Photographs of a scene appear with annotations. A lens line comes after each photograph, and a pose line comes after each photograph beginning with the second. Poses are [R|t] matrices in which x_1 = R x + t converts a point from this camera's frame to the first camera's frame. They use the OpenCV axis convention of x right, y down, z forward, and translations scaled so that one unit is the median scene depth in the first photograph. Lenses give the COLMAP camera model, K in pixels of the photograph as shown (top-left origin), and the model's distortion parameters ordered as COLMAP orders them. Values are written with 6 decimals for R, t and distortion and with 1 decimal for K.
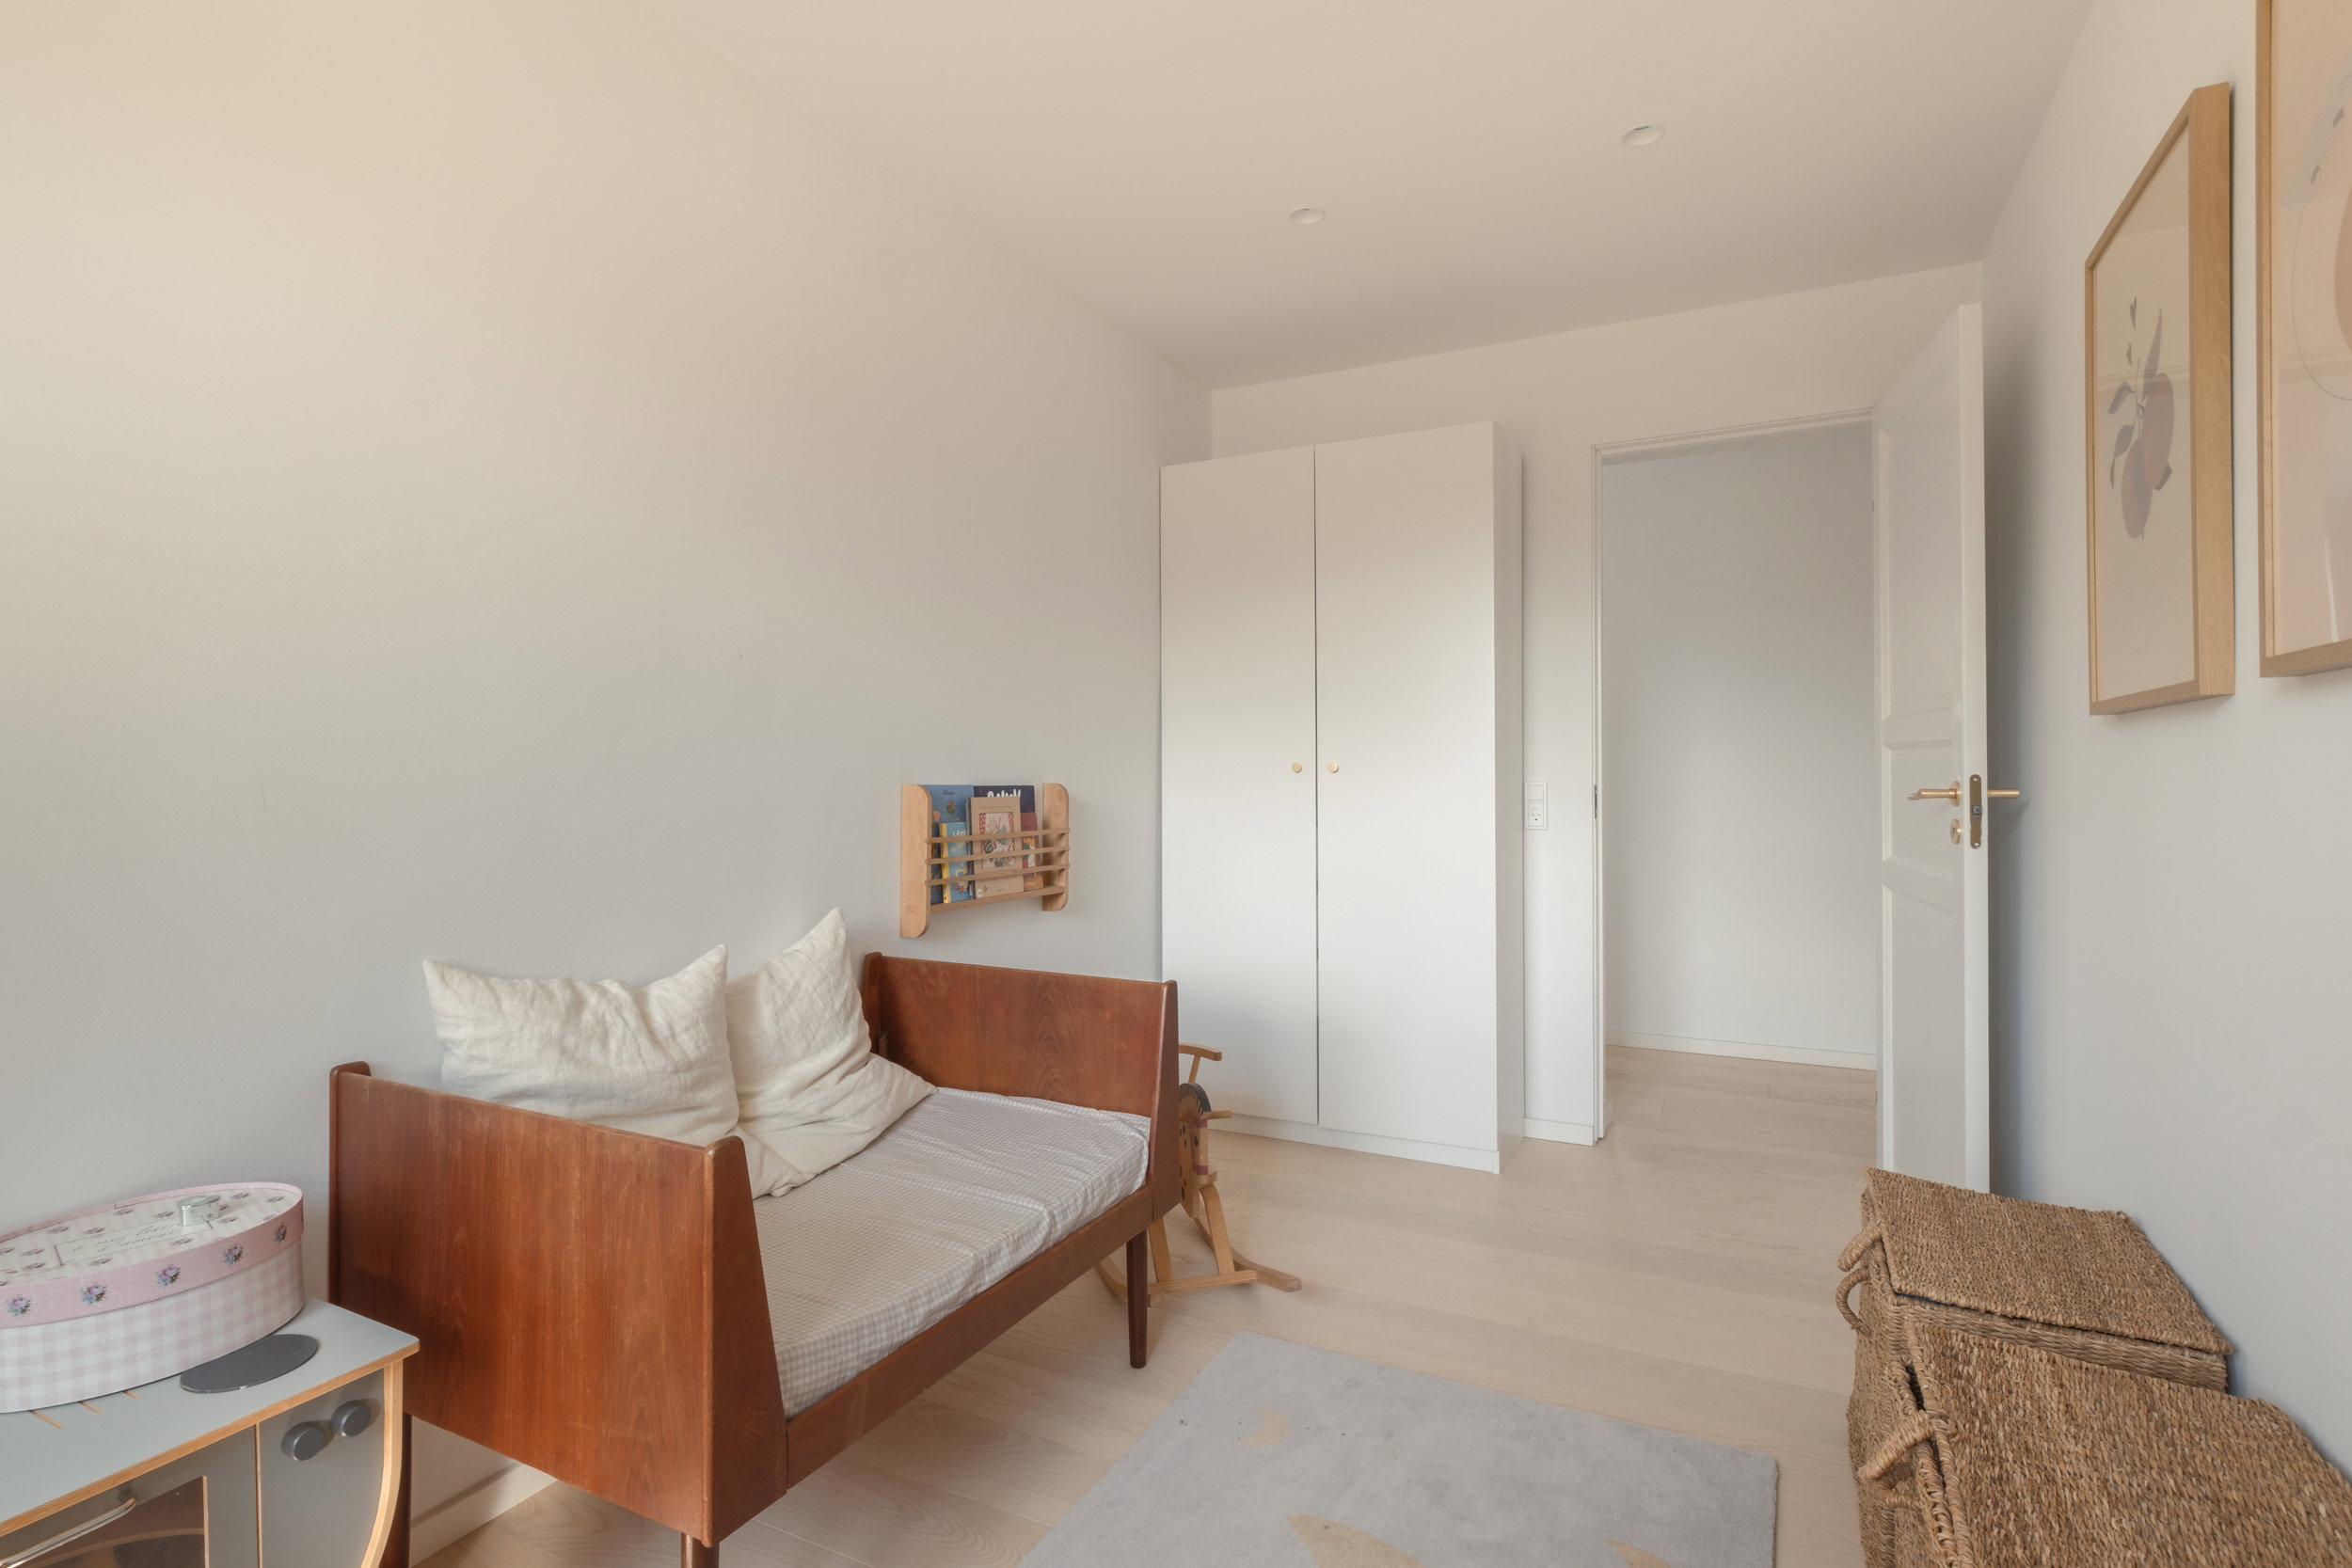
lens RADIAL K [[1152.0, 0, 1180.4], [0, 1152.0, 775.3], [0, 0, 1]] dist [-0.000850, -0.000043]
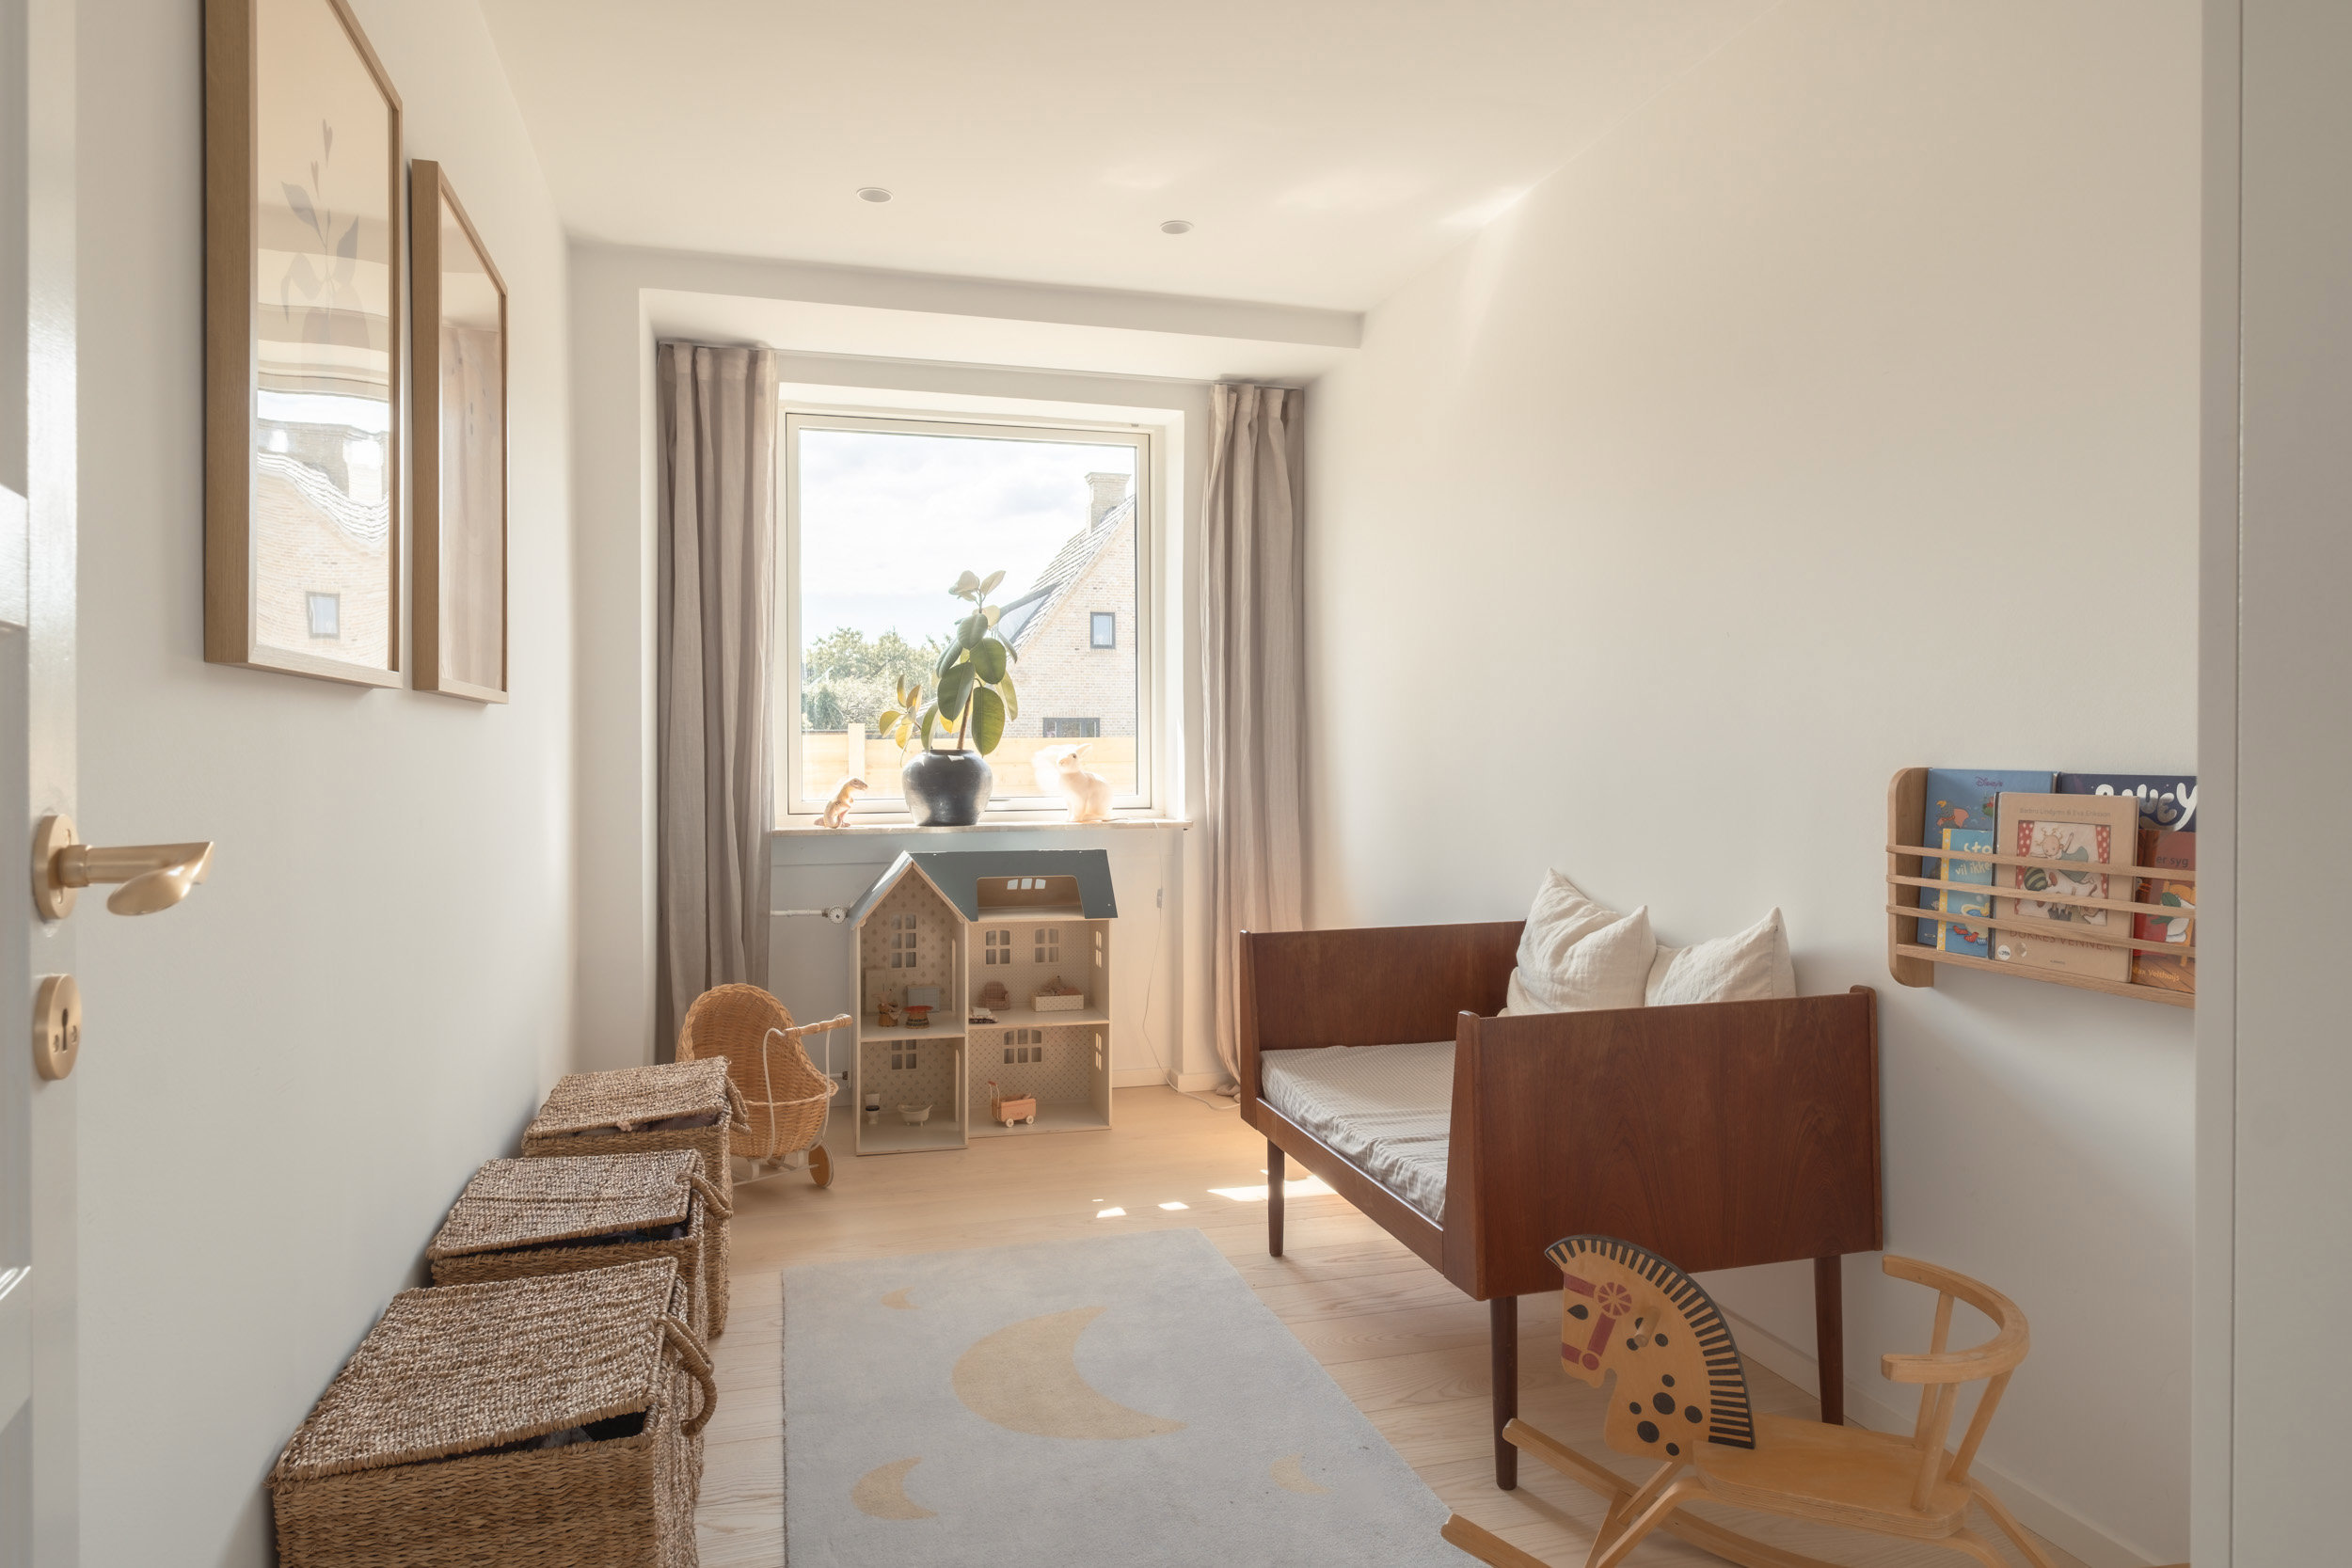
lens RADIAL K [[1378.4, 0, 1178.1], [0, 1378.4, 770.1], [0, 0, 1]] dist [-0.001760, 0.001225]
pose [[-0.732252, 0.004434, -0.681019, 0.618710], [-0.006865, 0.999880, 0.013891, 0.000896], [0.680999, 0.014847, -0.732134, 1.228732]]
